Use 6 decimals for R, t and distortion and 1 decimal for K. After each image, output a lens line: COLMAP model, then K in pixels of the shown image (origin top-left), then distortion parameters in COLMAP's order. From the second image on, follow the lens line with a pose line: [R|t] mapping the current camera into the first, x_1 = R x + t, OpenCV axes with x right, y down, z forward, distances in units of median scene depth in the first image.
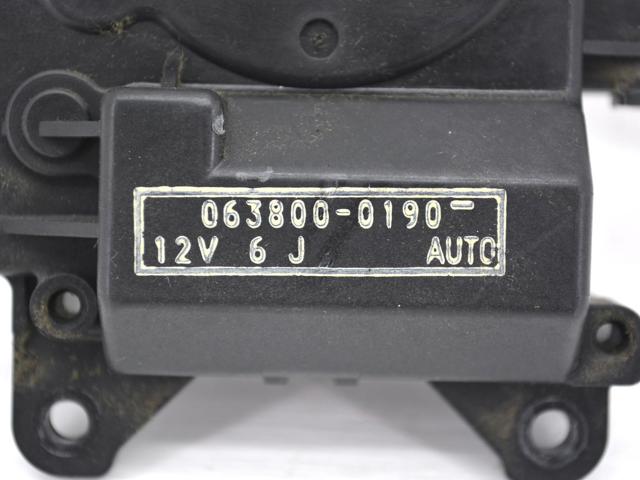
lens RADIAL K [[1511.0, 0, 318.8], [0, 1511.0, 239.4], [0, 0, 1]] dist [-0.000324, 0.000000]
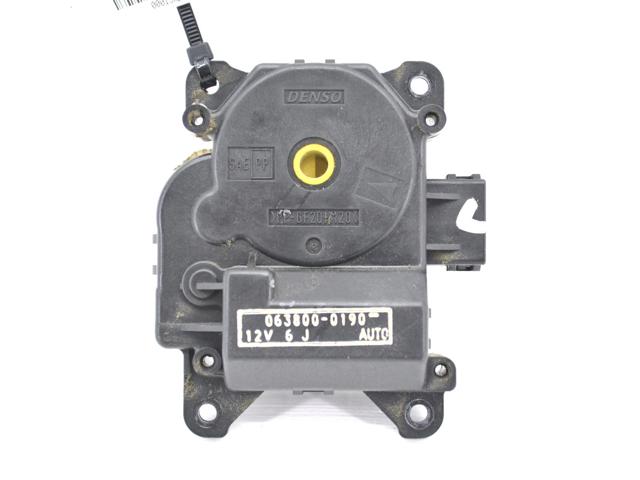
lens RADIAL K [[1059.5, 0, 318.7], [0, 1059.5, 241.8], [0, 0, 1]] dist [-0.015713, 0.000000]
pose [[0.999740, -0.019078, -0.012465, 0.028985], [0.017757, 0.994964, -0.098644, 0.024811], [0.014284, 0.098397, 0.995045, -0.655281]]
